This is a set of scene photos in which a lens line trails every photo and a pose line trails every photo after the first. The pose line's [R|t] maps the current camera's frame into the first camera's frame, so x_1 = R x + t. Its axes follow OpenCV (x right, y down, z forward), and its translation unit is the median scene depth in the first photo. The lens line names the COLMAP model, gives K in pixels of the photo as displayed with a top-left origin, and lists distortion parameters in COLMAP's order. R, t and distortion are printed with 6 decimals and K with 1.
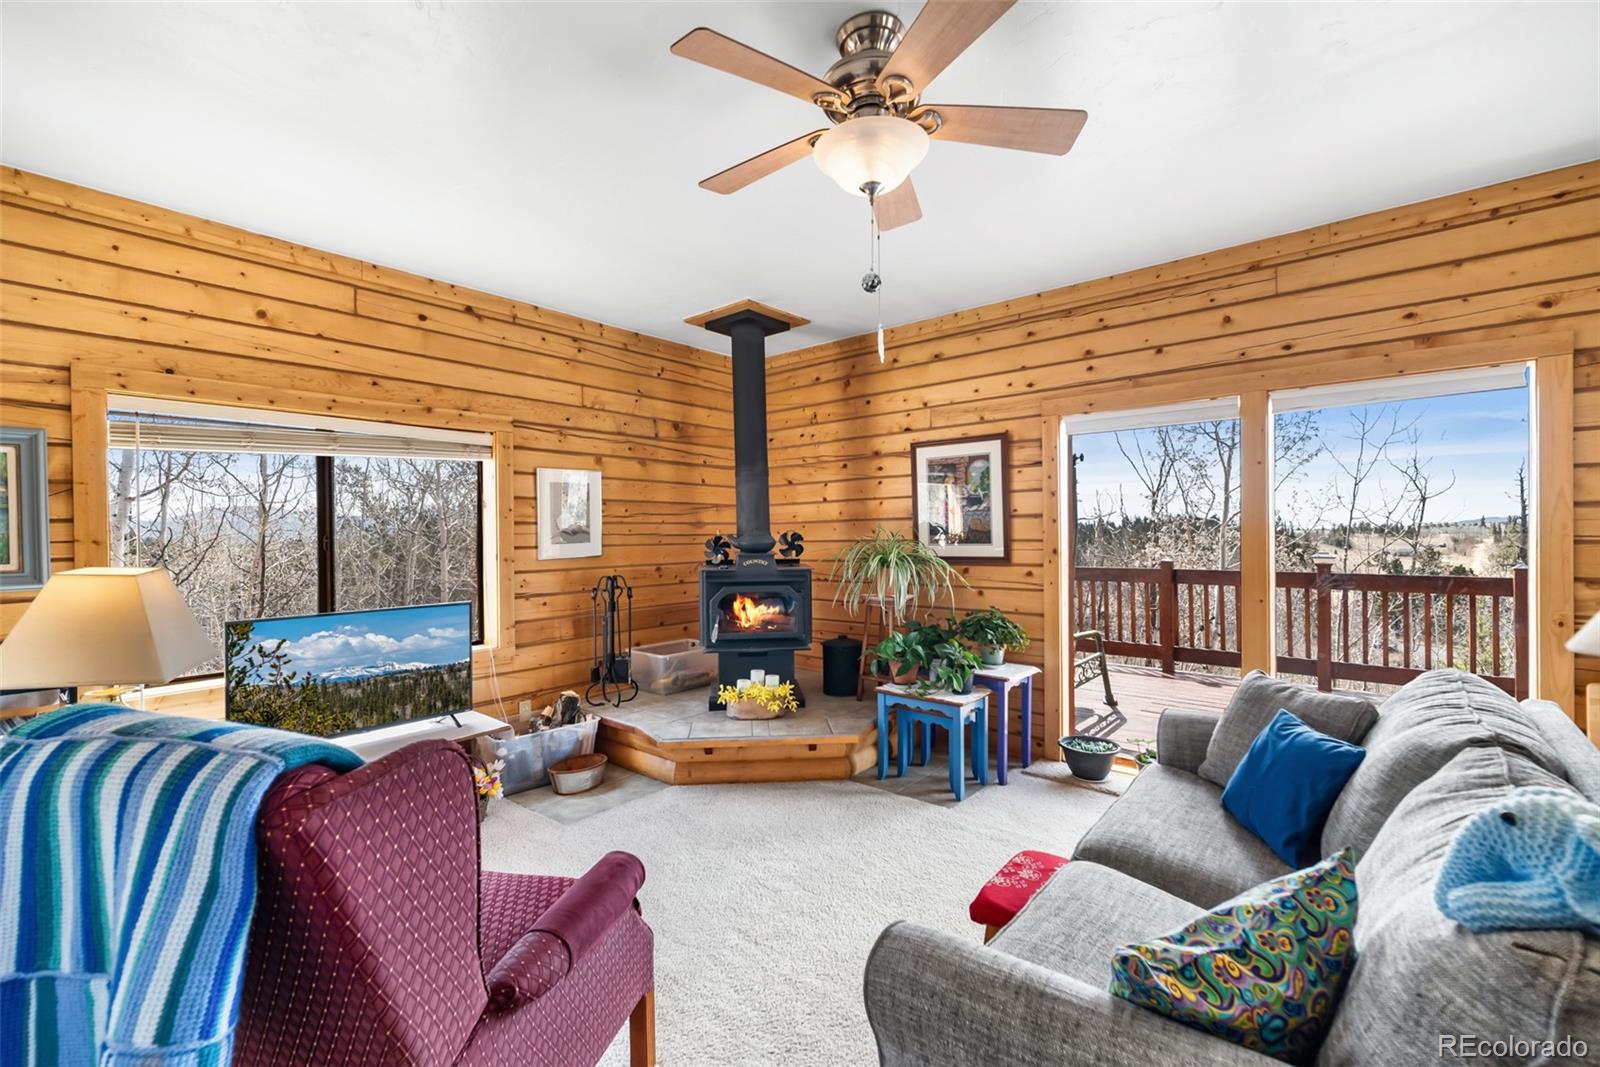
lens RADIAL K [[693.8, 0, 806.5], [0, 693.8, 538.0], [0, 0, 1]] dist [0.007984, 0.000605]
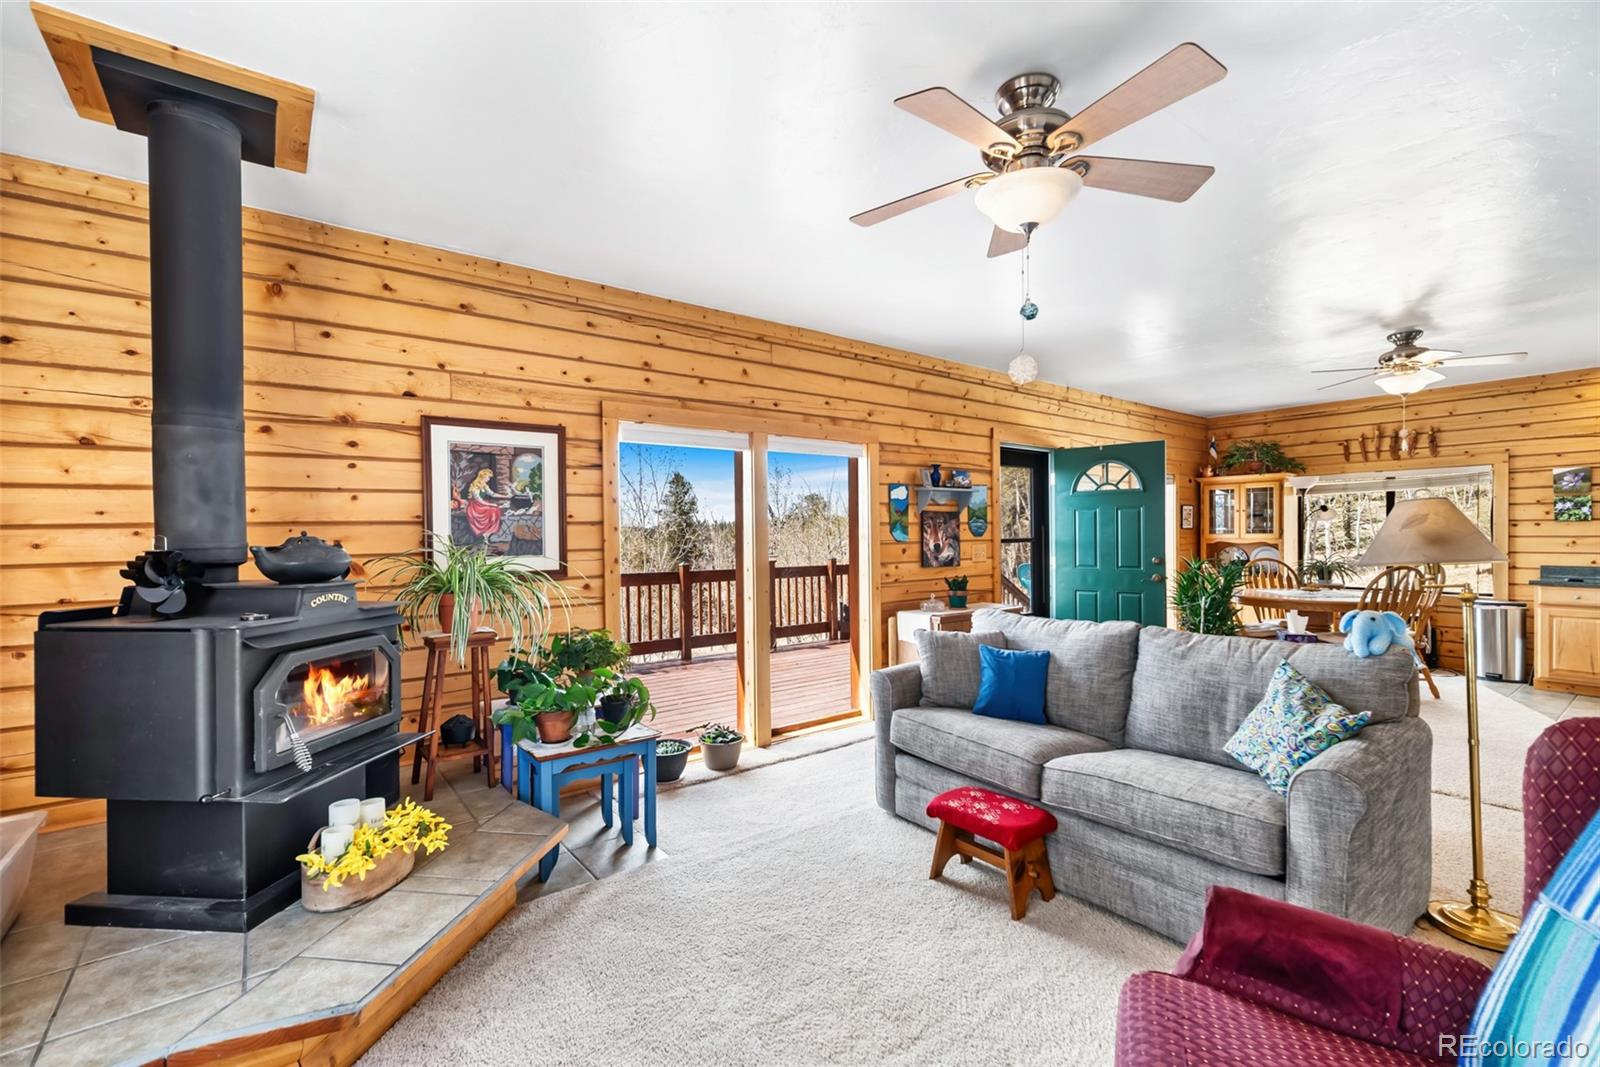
lens RADIAL K [[693.8, 0, 800.3], [0, 693.8, 538.5], [0, 0, 1]] dist [0.007984, 0.000605]
pose [[0.212972, 0.002414, 0.977055, -0.516446], [0.019187, 0.999794, -0.006652, -0.000207], [-0.976870, 0.020163, 0.212882, 0.543503]]
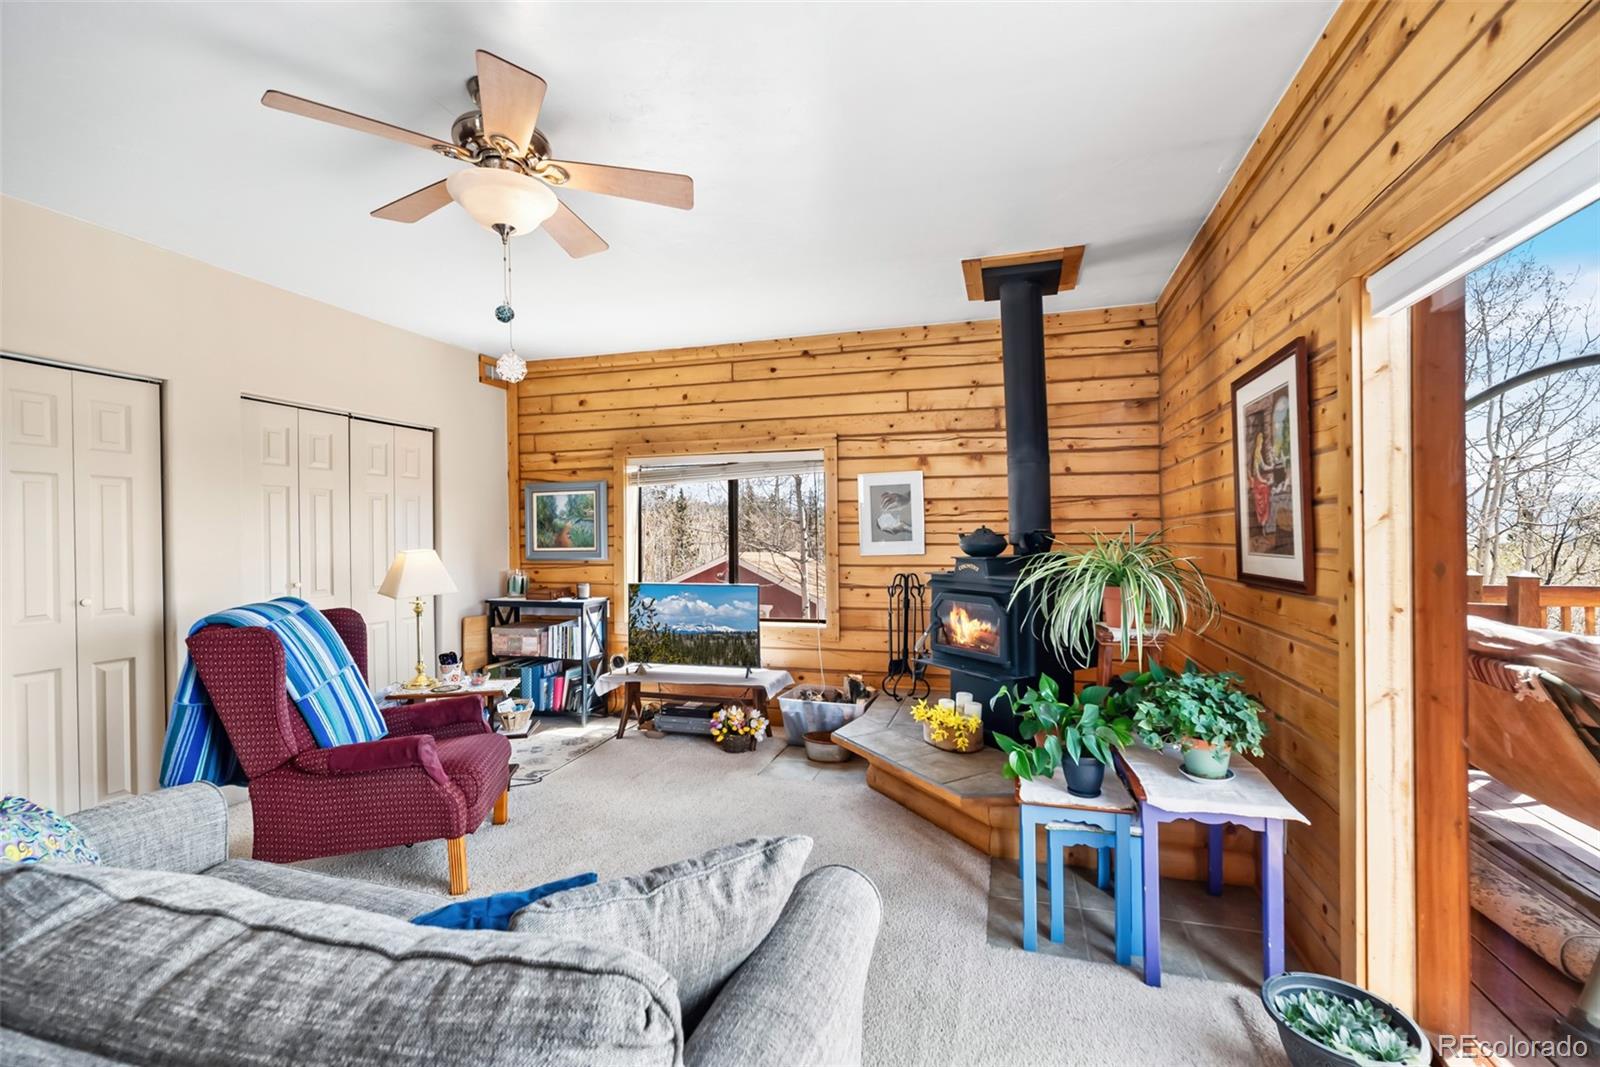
lens RADIAL K [[693.8, 0, 803.6], [0, 693.8, 537.2], [0, 0, 1]] dist [0.007984, 0.000605]
pose [[0.397885, 0.011409, -0.917364, 0.631841], [-0.004293, 0.999935, 0.010574, -0.010132], [0.917425, -0.000269, 0.397909, 0.477561]]
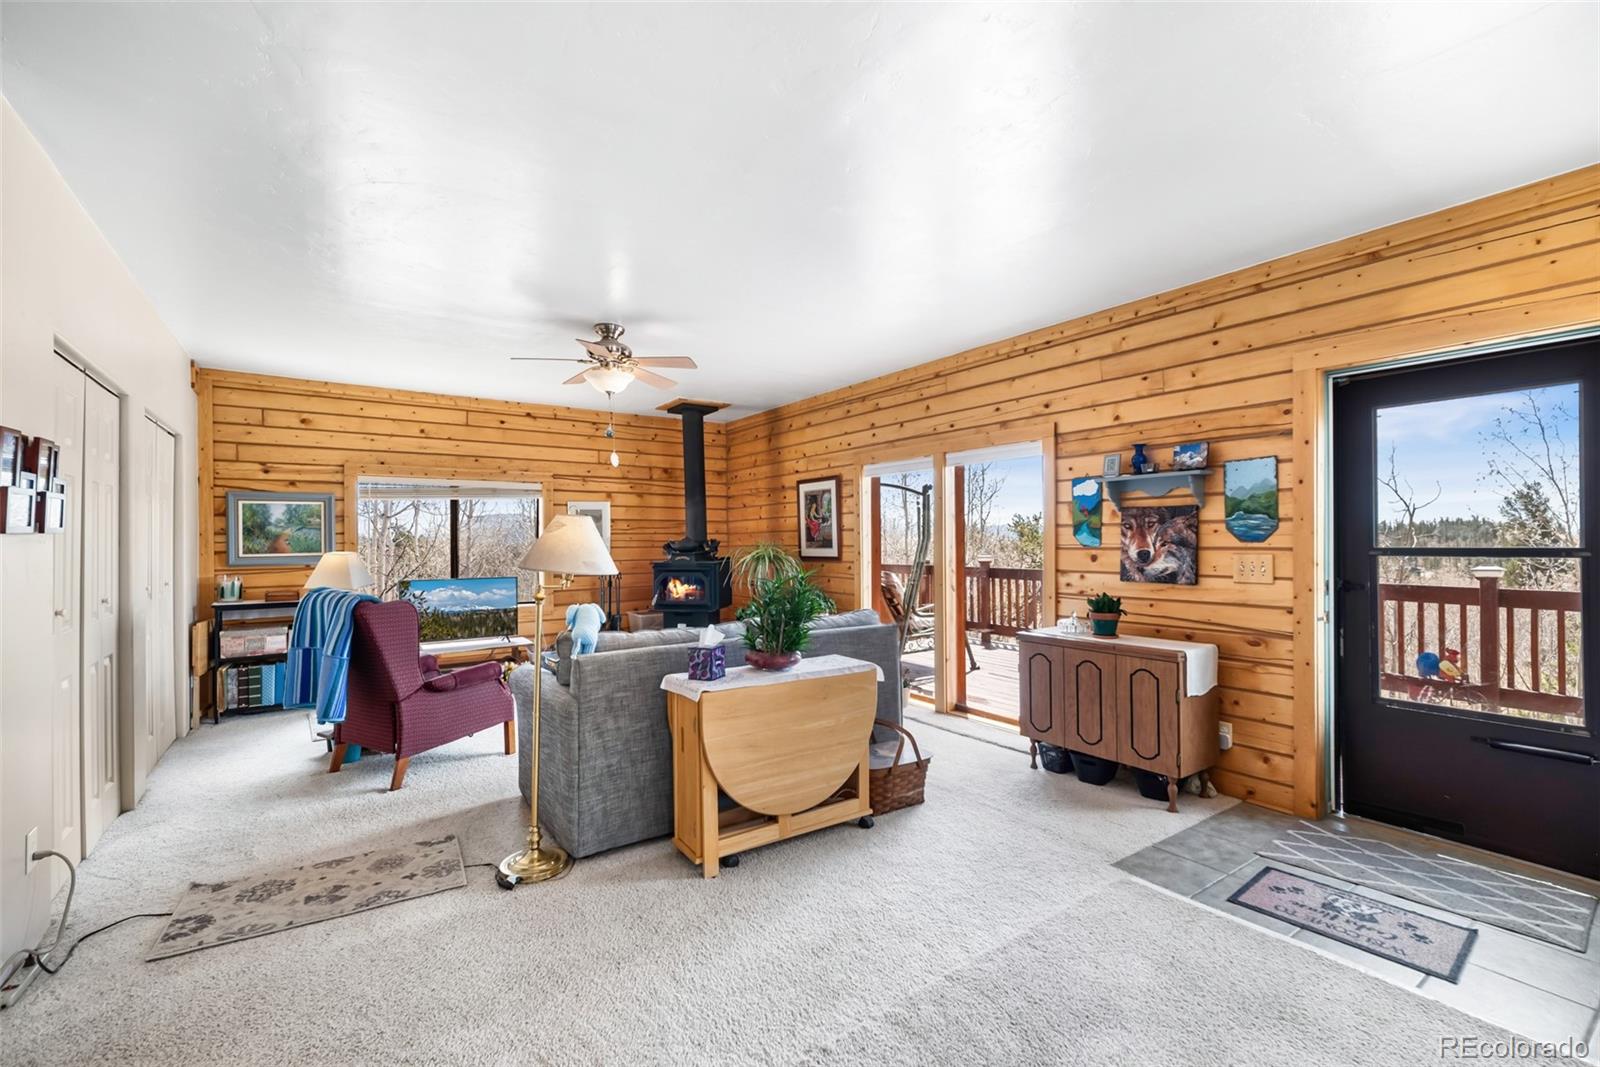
lens RADIAL K [[693.8, 0, 804.1], [0, 693.8, 537.4], [0, 0, 1]] dist [0.007984, 0.000605]
pose [[0.964720, 0.003947, -0.263250, 0.637920], [-0.006558, 0.999938, -0.009040, -0.001181], [0.263198, 0.010448, 0.964685, -0.506515]]
